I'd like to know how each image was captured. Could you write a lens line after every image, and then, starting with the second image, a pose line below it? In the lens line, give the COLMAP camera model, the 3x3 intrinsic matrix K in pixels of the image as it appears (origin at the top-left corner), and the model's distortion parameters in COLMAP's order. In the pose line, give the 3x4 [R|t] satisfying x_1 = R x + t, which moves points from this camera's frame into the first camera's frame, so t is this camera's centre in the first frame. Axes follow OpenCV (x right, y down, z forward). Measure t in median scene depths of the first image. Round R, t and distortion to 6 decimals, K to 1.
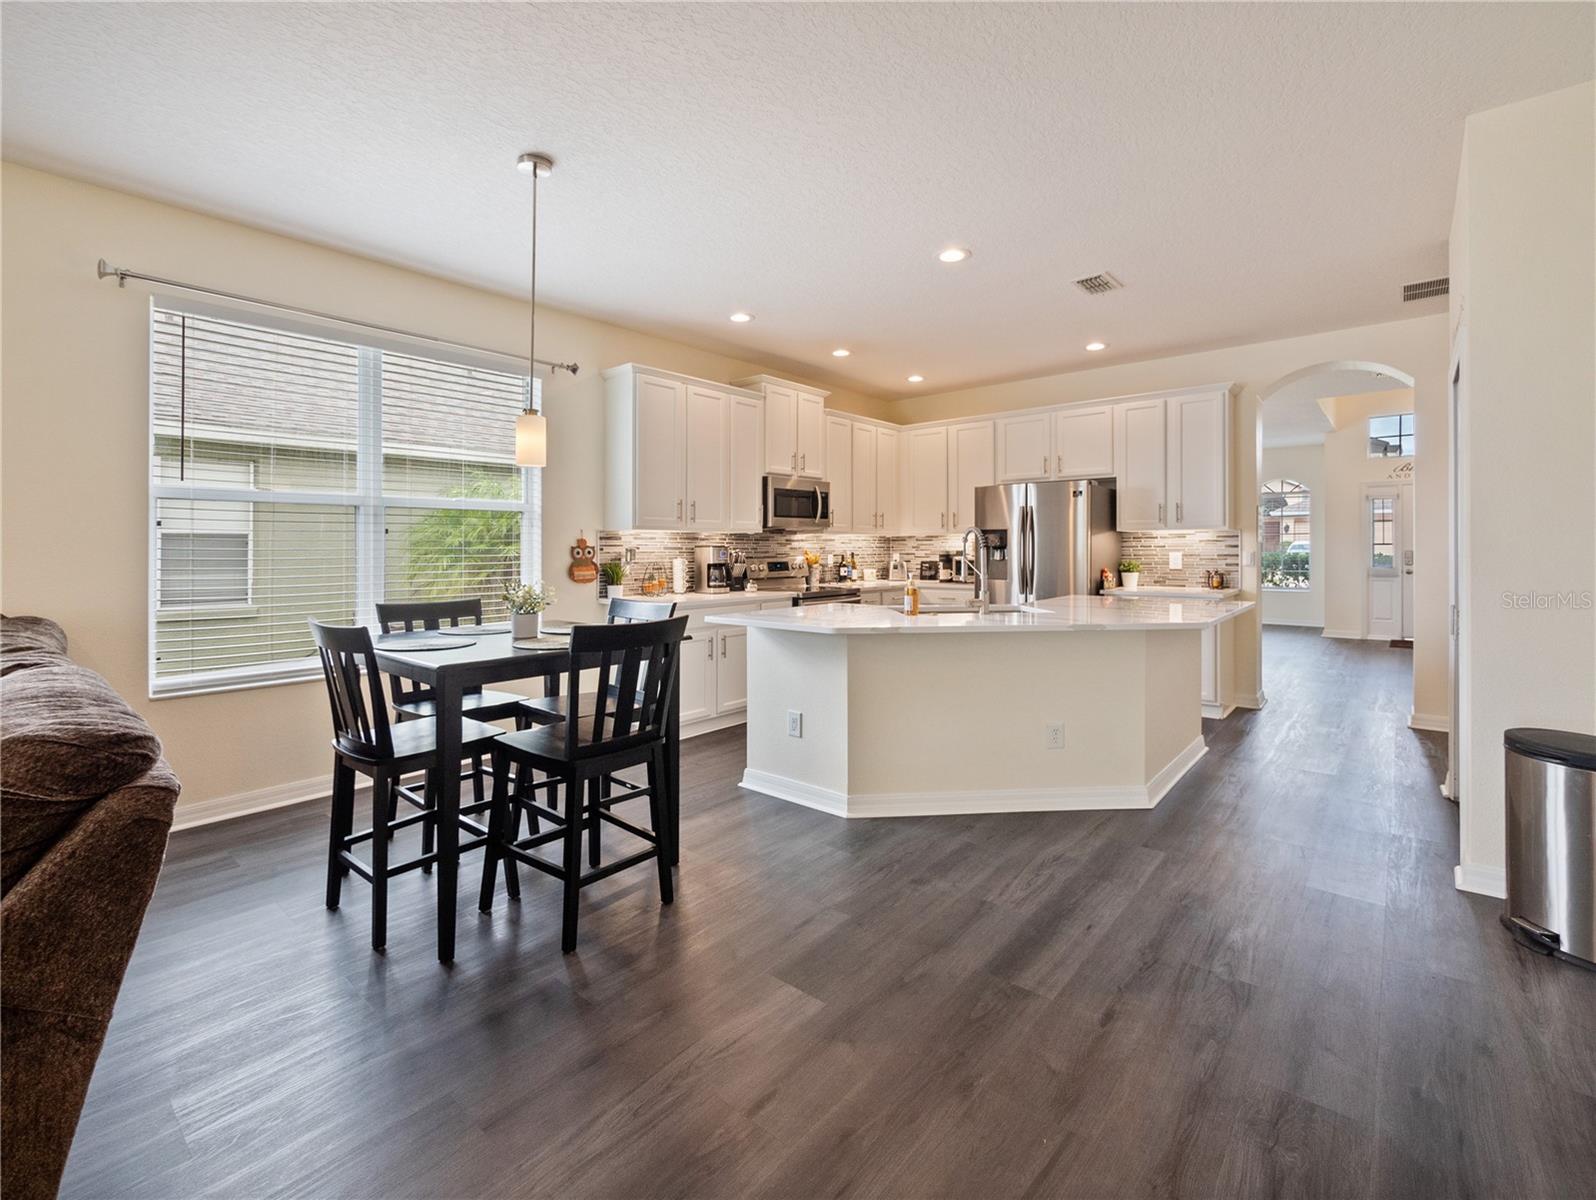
lens RADIAL K [[656.3, 0, 757.9], [0, 656.3, 567.2], [0, 0, 1]] dist [-0.003129, -0.000016]
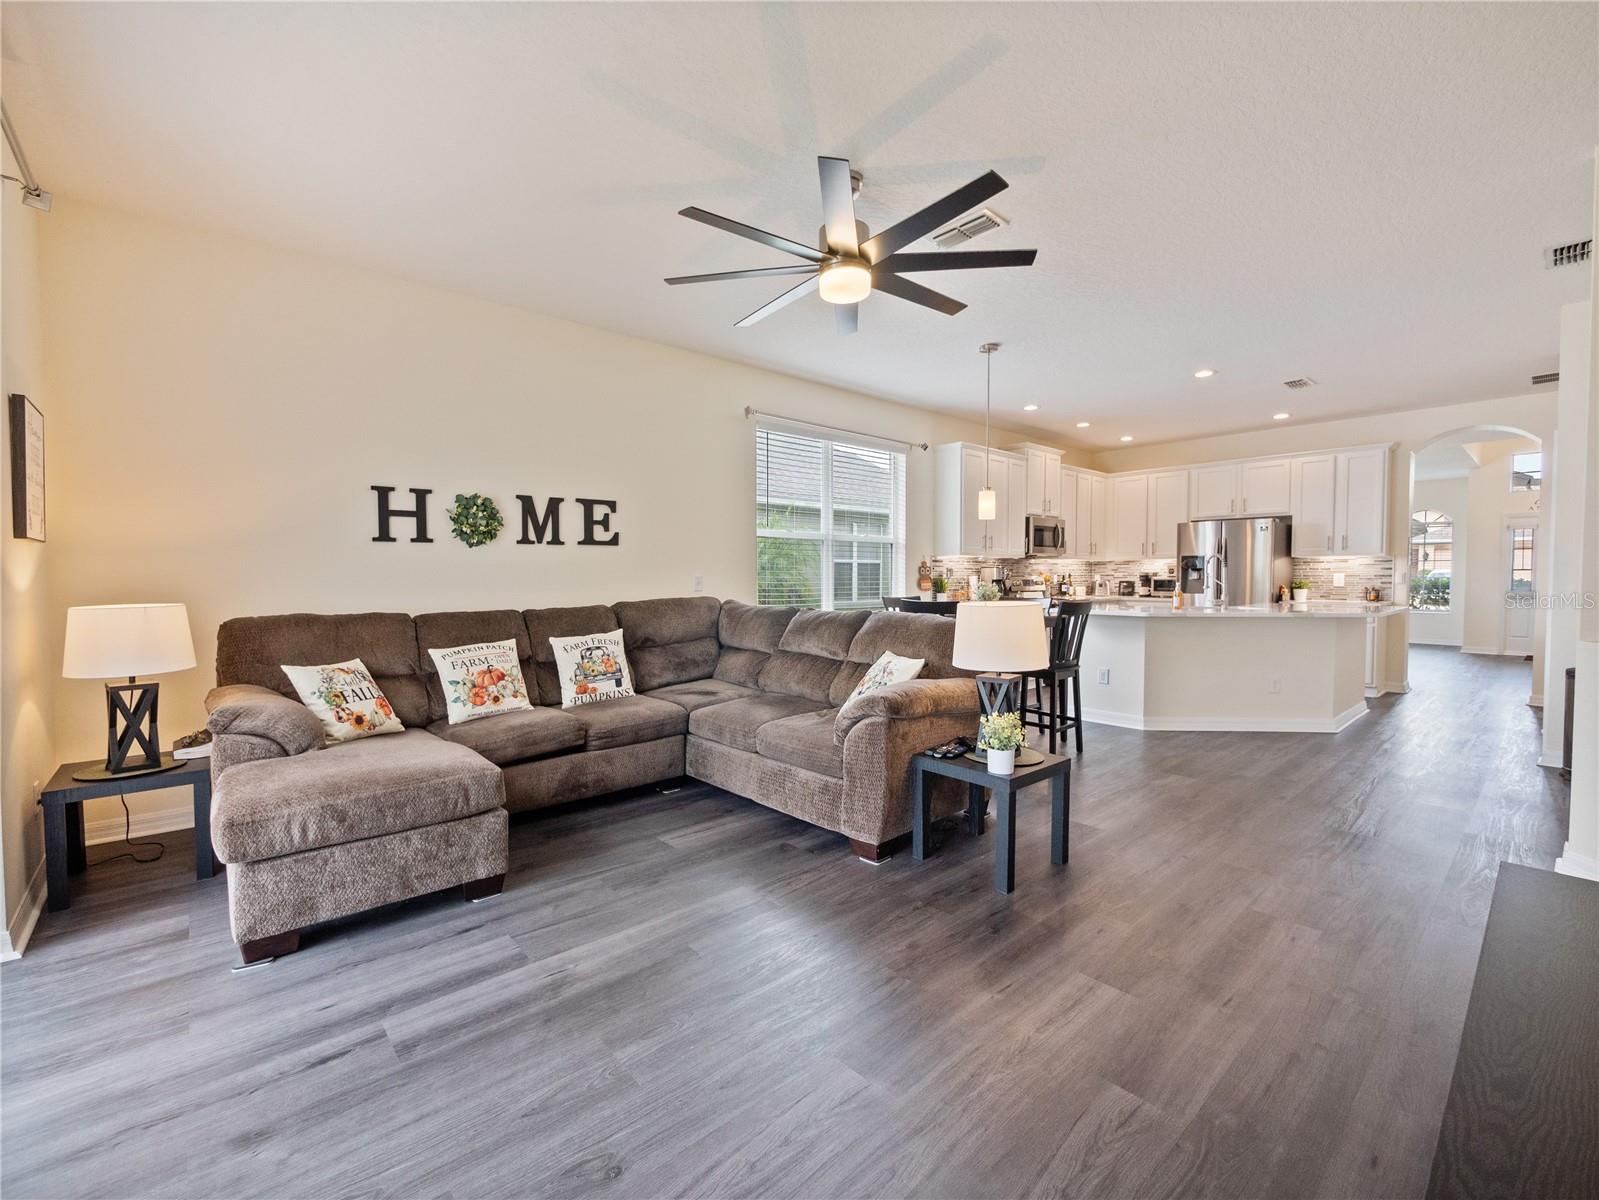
lens RADIAL K [[695.1, 0, 781.8], [0, 695.1, 605.6], [0, 0, 1]] dist [-0.000022, -0.000509]
pose [[0.997544, 0.006690, -0.069719, -0.379817], [-0.005787, 0.999897, 0.013146, 0.030200], [0.069799, -0.012711, 0.997480, -0.465115]]
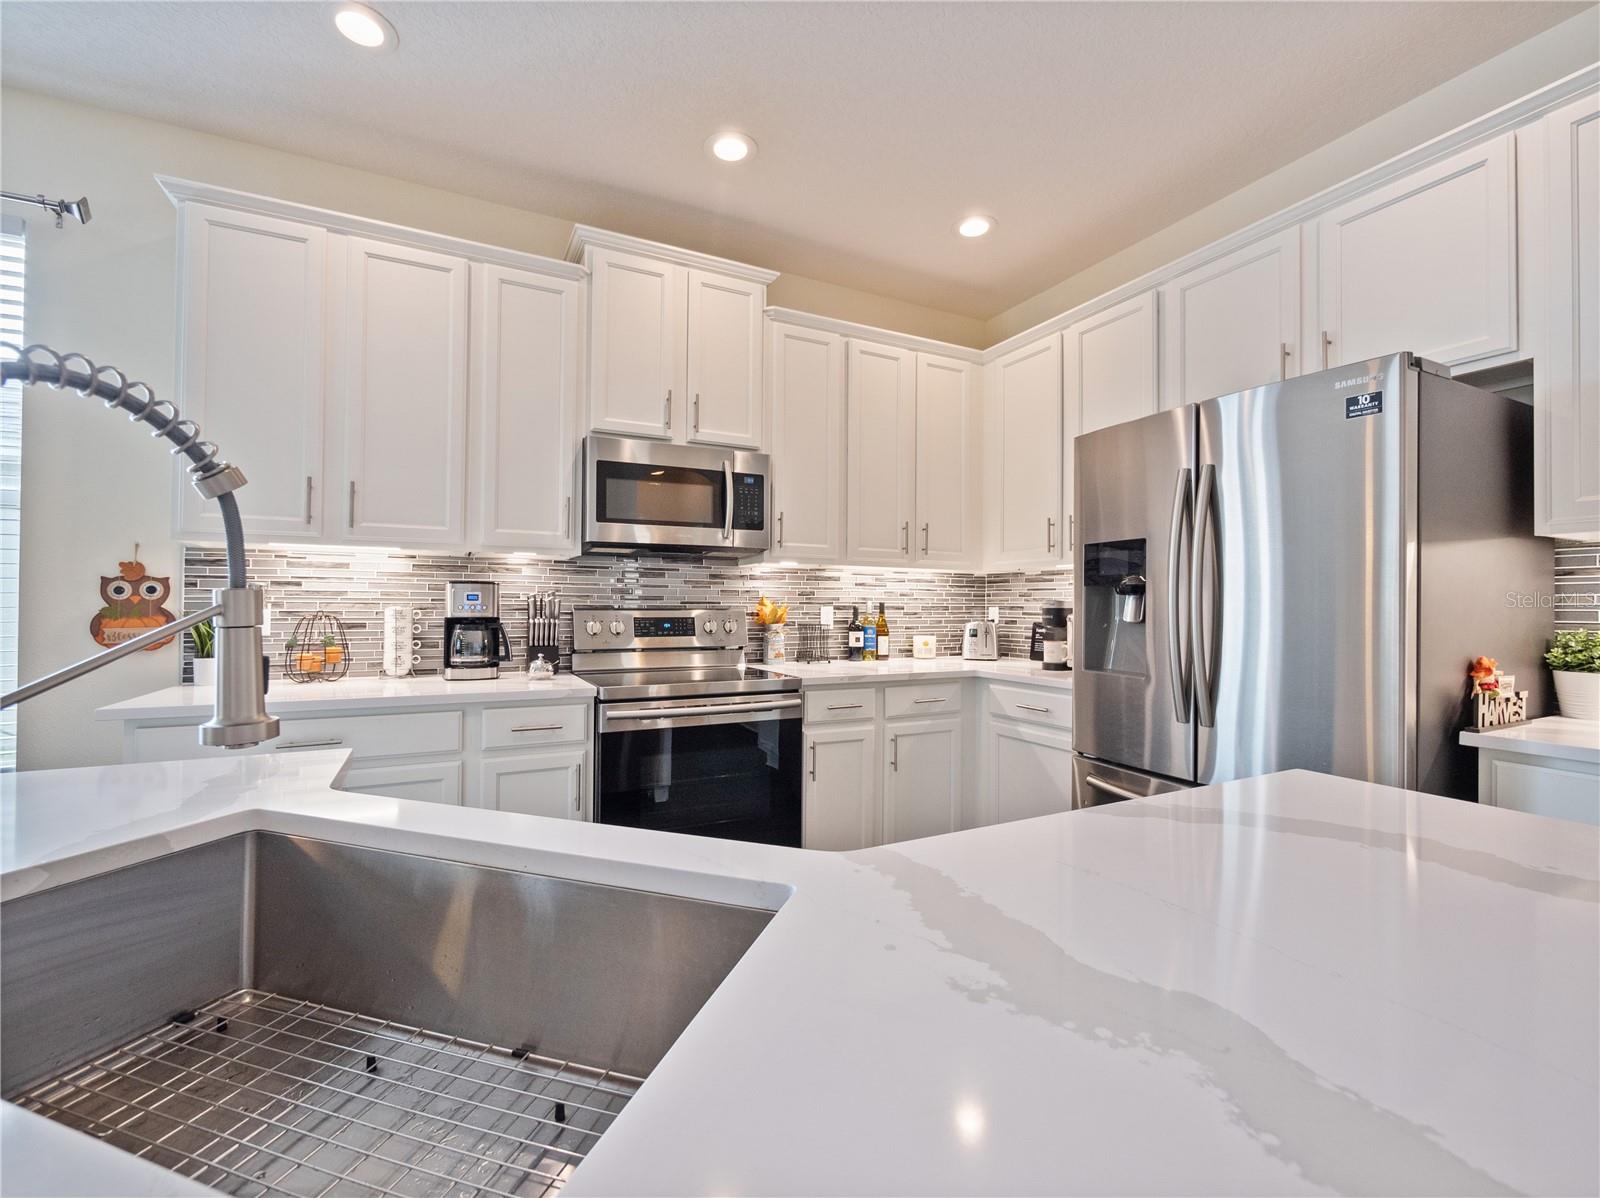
lens RADIAL K [[695.6, 0, 782.3], [0, 695.6, 604.6], [0, 0, 1]] dist [-0.000022, -0.000509]
pose [[0.945874, 0.012004, -0.324311, 0.301339], [-0.021228, 0.999464, -0.024919, -0.006866], [0.323838, 0.030455, 0.945622, 0.548926]]
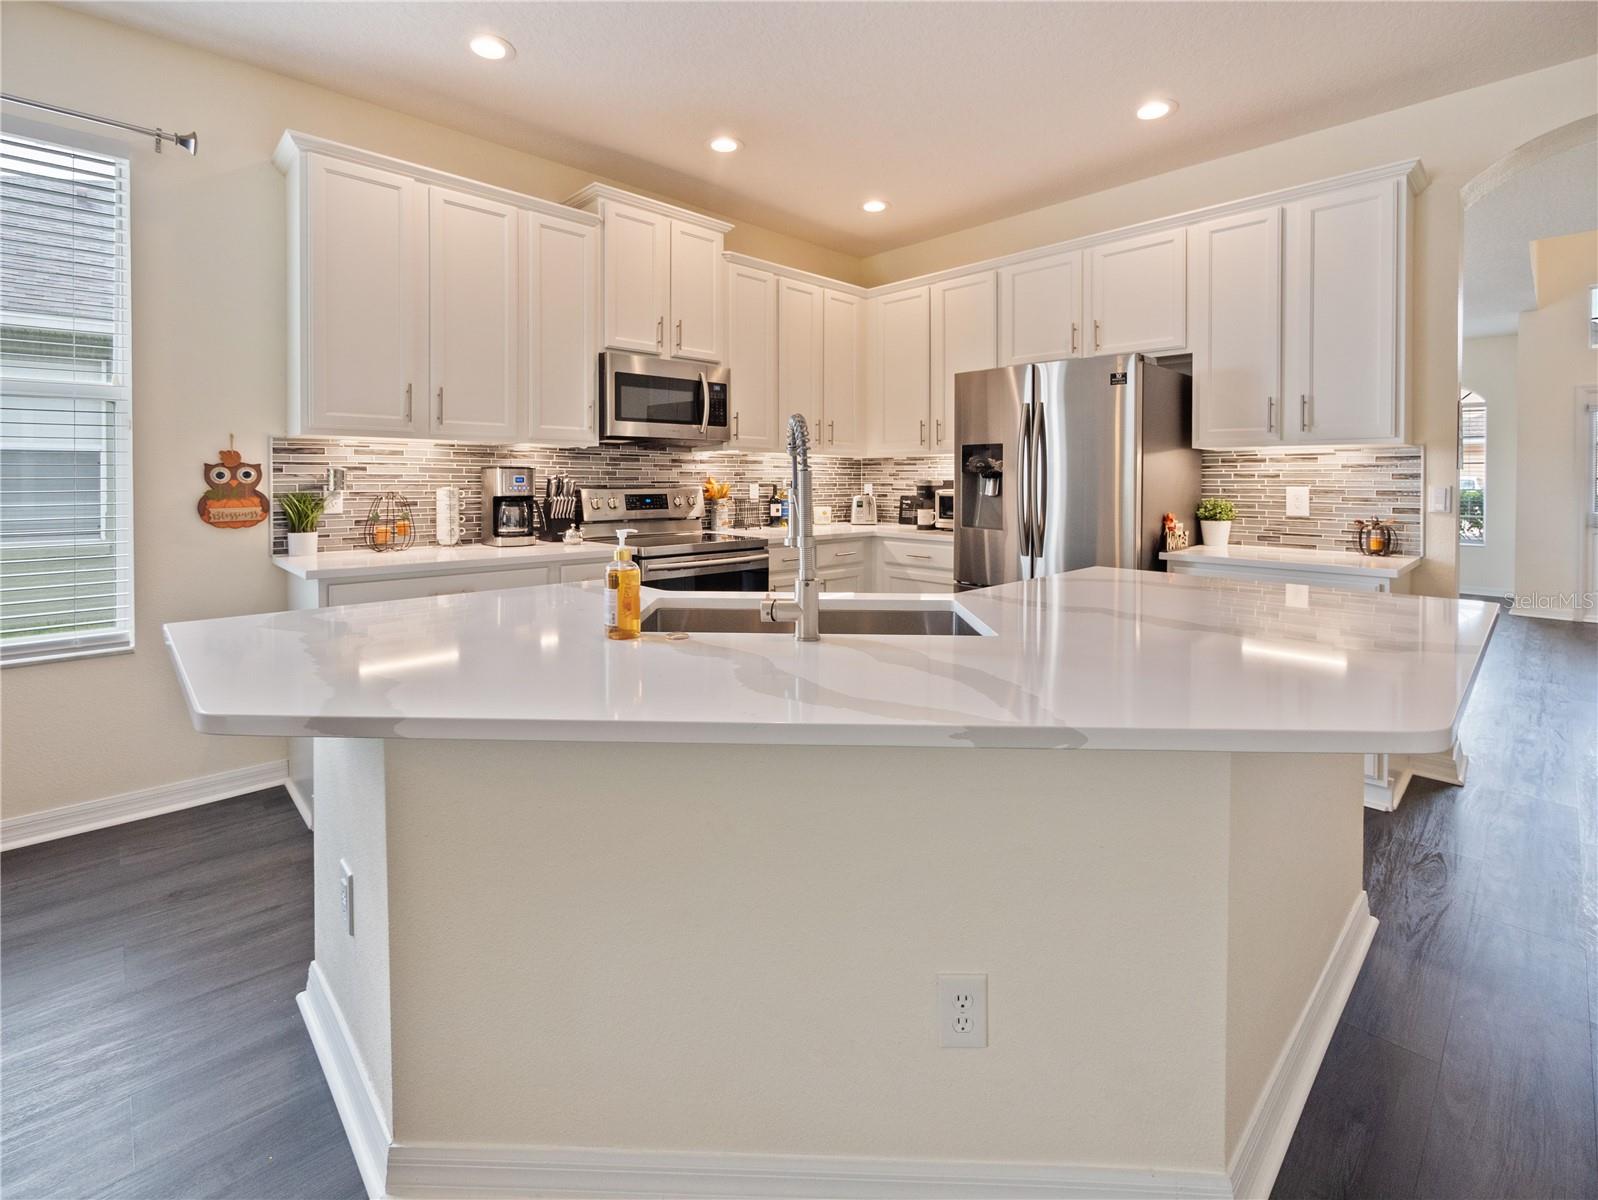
lens RADIAL K [[736.8, 0, 779.2], [0, 736.8, 491.1], [0, 0, 1]] dist [0.000403, -0.000044]
pose [[0.999366, 0.012200, -0.033459, 0.188929], [-0.012523, 0.999877, -0.009458, -0.006558], [0.033340, 0.009871, 0.999395, 0.312461]]
